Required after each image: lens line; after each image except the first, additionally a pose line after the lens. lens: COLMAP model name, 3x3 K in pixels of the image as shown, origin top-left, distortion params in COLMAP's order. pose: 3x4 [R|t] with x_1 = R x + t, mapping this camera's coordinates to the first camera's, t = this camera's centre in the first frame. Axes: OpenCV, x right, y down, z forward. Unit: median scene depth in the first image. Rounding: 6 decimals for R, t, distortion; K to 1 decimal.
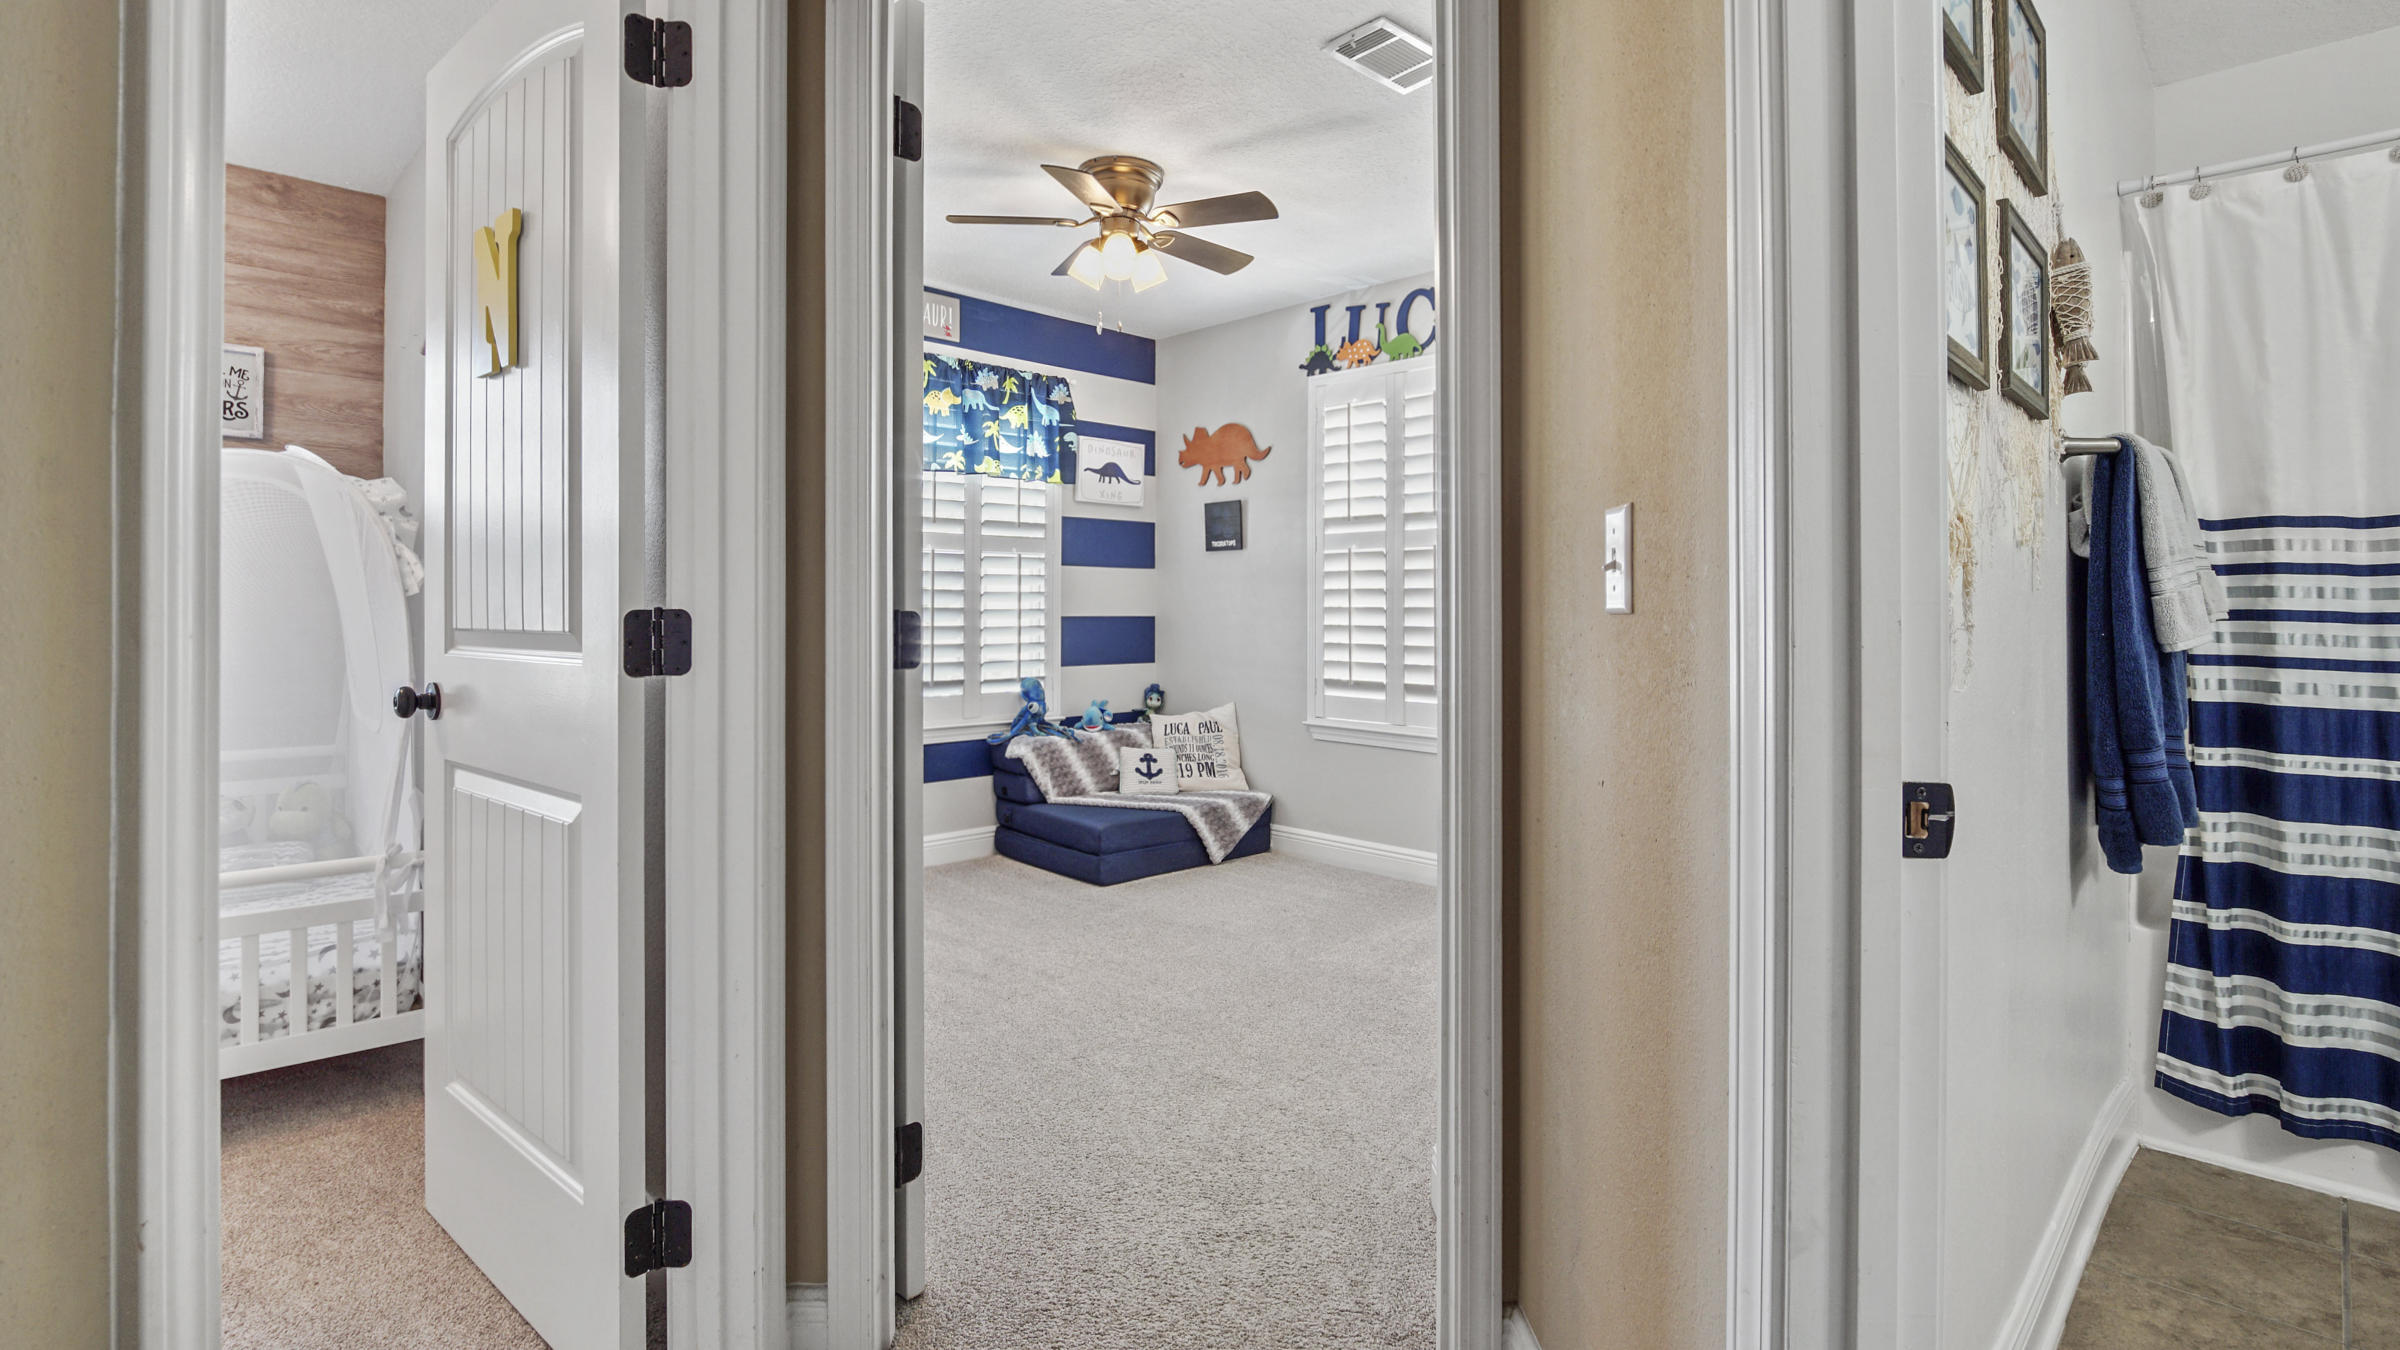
lens RADIAL K [[1131.1, 0, 1188.2], [0, 1131.1, 600.4], [0, 0, 1]] dist [-0.014726, 0.000633]
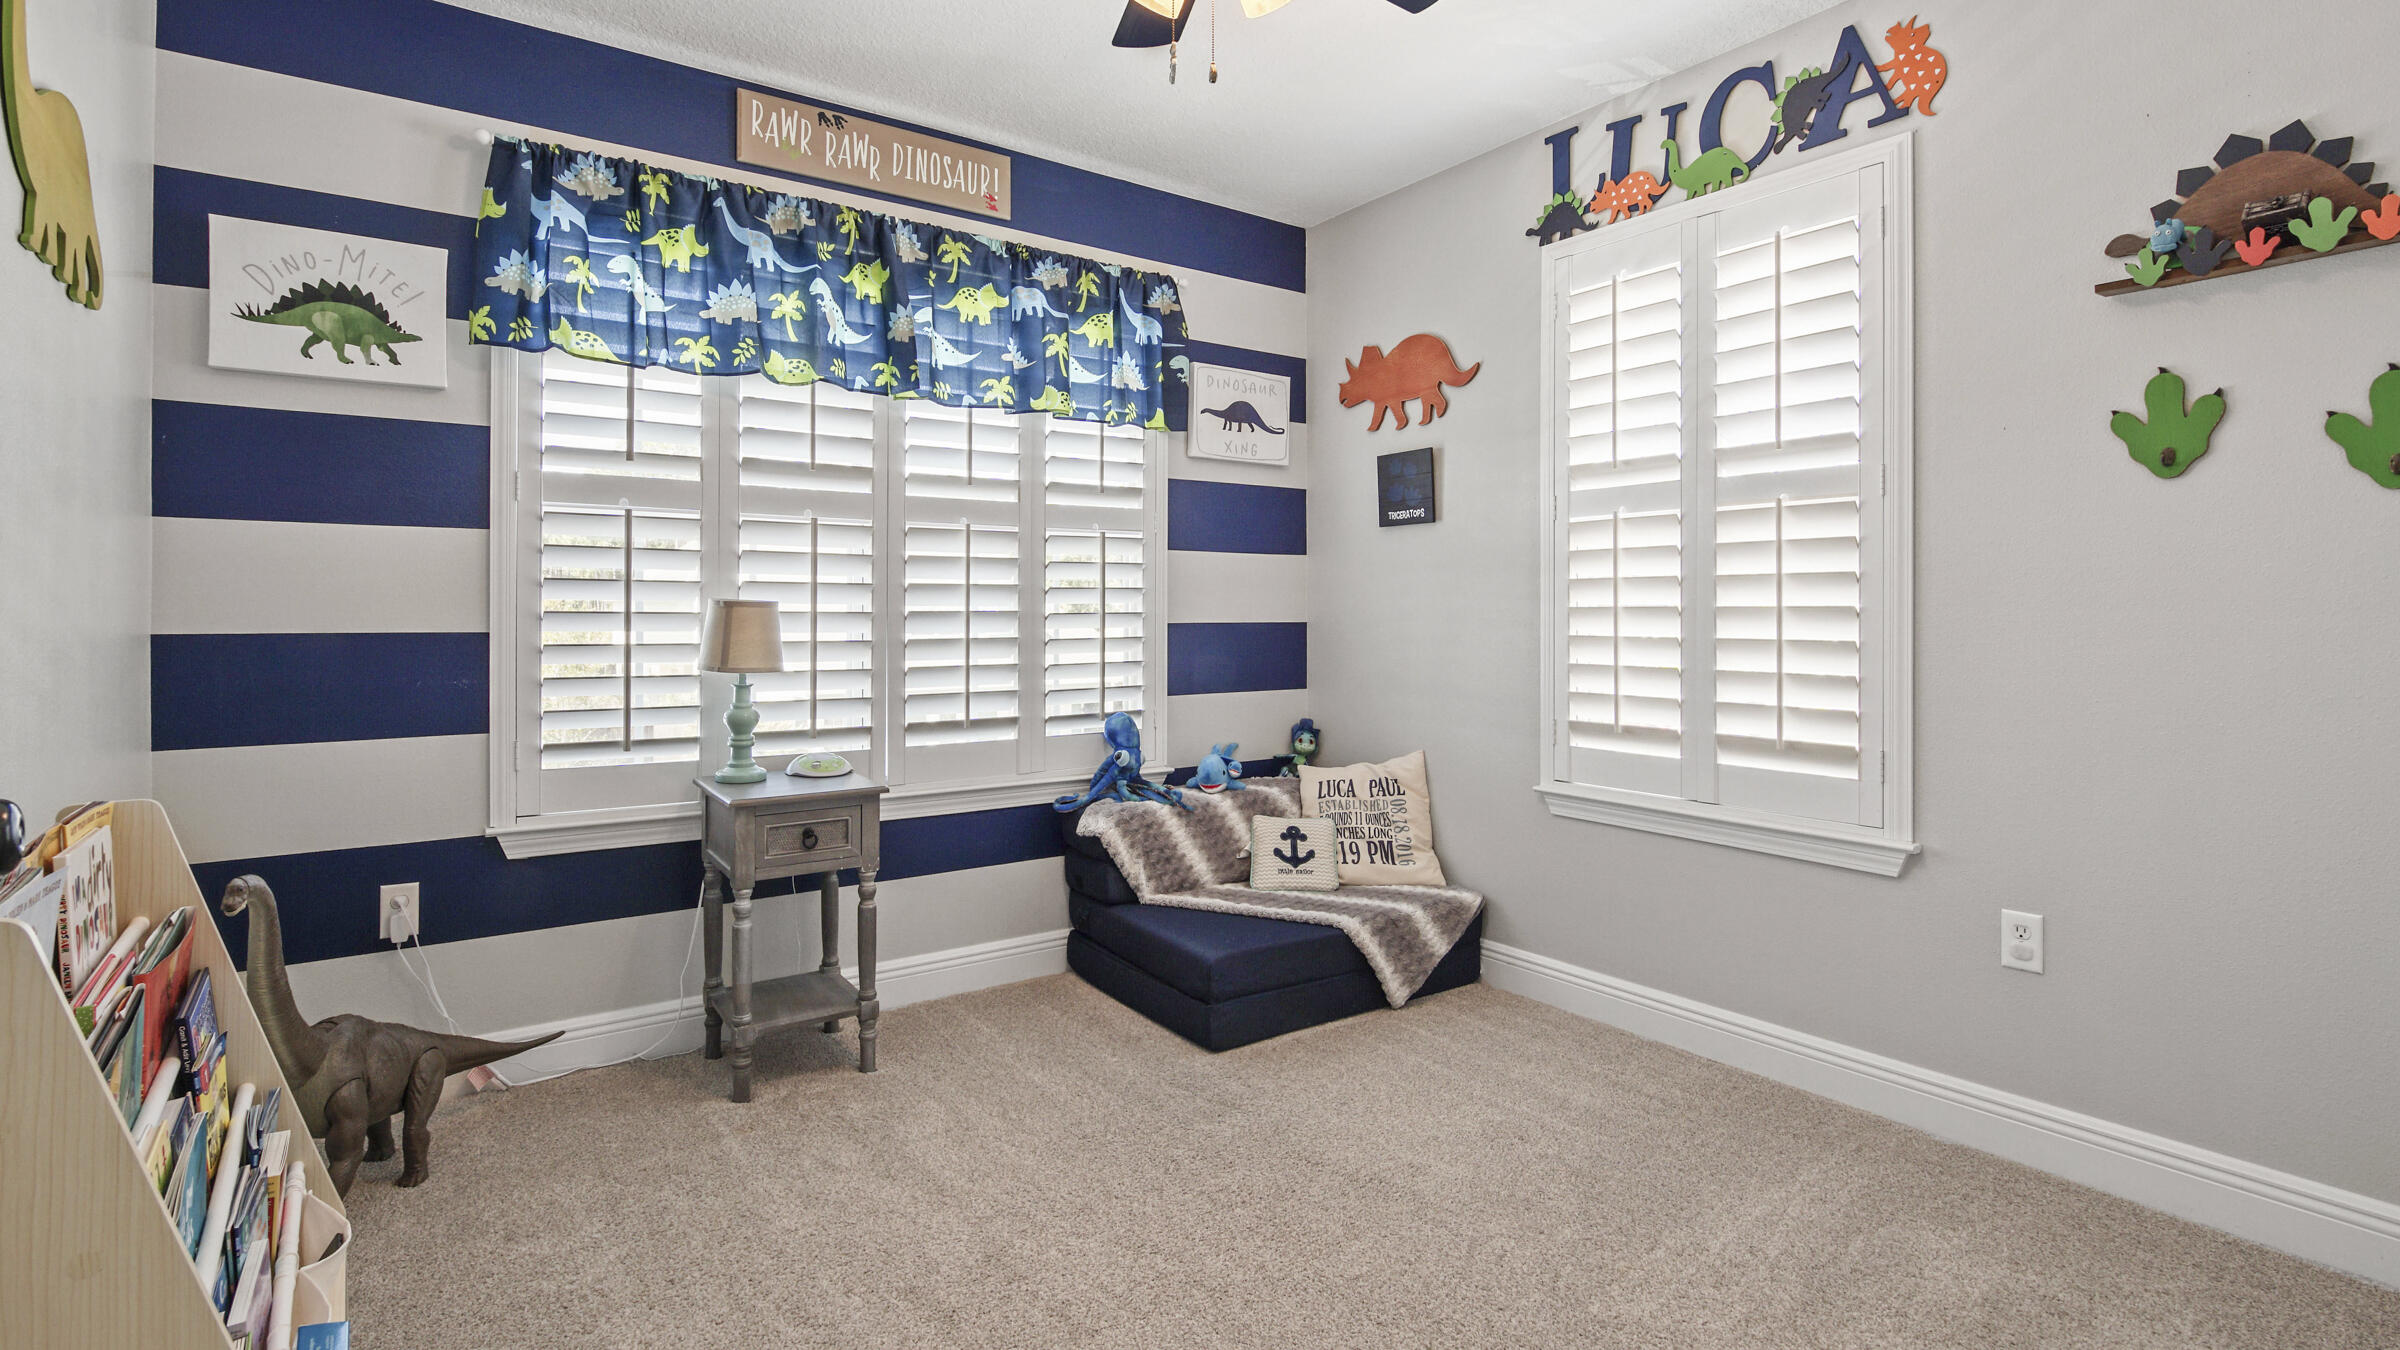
lens RADIAL K [[1131.1, 0, 1188.2], [0, 1131.1, 600.4], [0, 0, 1]] dist [-0.014726, 0.000633]
pose [[0.988389, -0.003194, -0.151911, 0.005480], [0.002626, 0.999989, -0.003940, 0.003131], [0.151922, 0.003496, 0.988386, 0.335106]]
